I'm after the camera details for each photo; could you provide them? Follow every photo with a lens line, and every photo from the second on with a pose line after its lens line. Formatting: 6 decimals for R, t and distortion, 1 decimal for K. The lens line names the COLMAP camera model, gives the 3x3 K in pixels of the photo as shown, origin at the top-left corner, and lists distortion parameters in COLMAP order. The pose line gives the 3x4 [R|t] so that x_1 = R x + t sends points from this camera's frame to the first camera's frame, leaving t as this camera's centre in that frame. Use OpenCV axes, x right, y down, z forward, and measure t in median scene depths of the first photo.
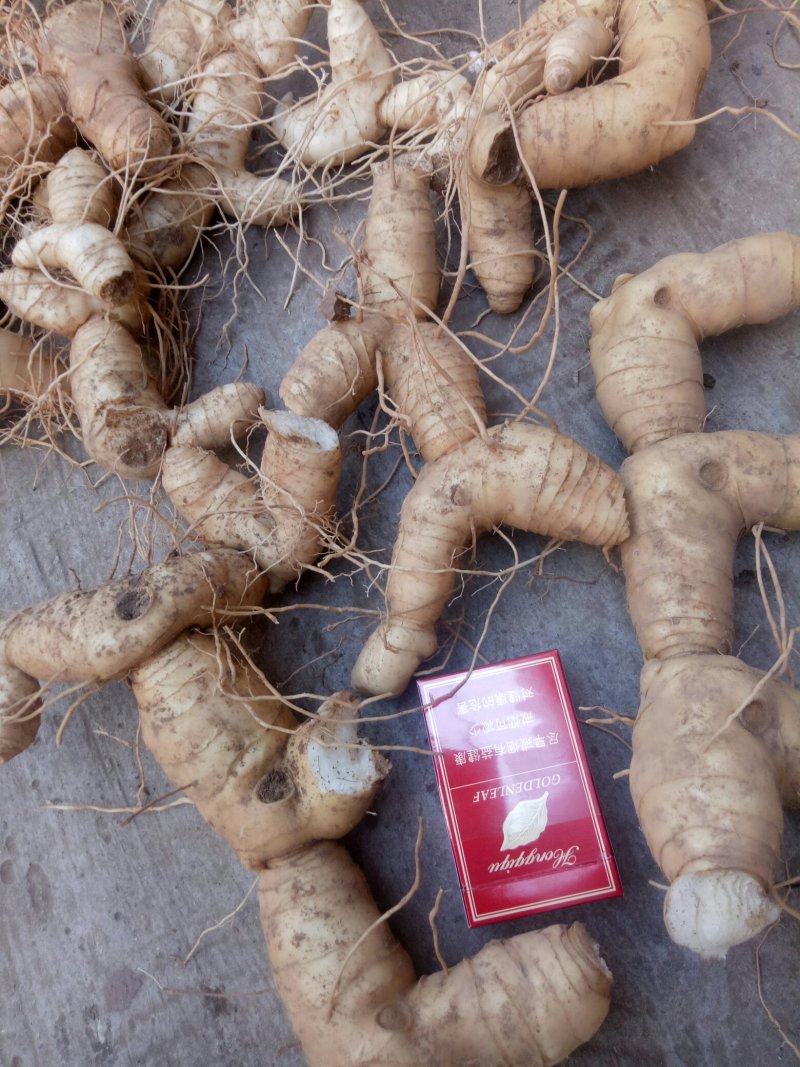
lens RADIAL K [[787.3, 0, 400.2], [0, 787.3, 532.4], [0, 0, 1]] dist [0.002886, 0.000842]
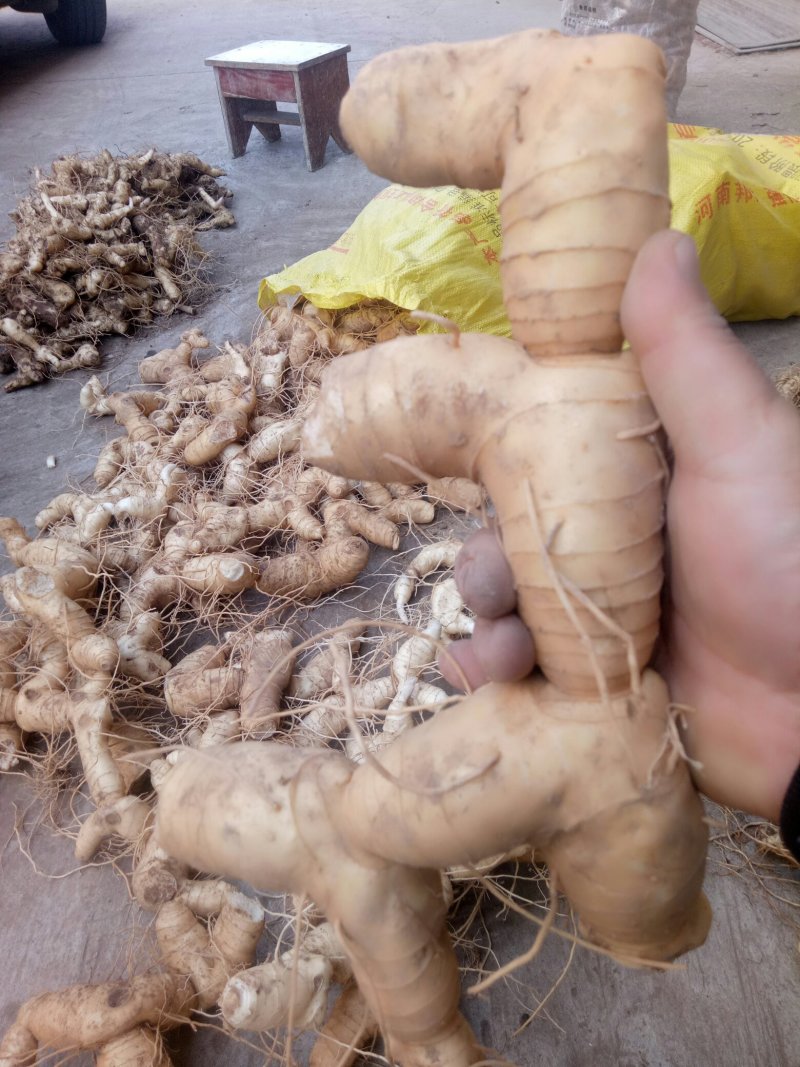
lens RADIAL K [[787.3, 0, 398.3], [0, 787.3, 532.5], [0, 0, 1]] dist [0.002886, 0.000842]
pose [[0.984140, 0.163416, -0.069026, 0.210660], [-0.174793, 0.826866, -0.534547, 0.063602], [-0.030278, 0.538134, 0.842316, -0.993139]]
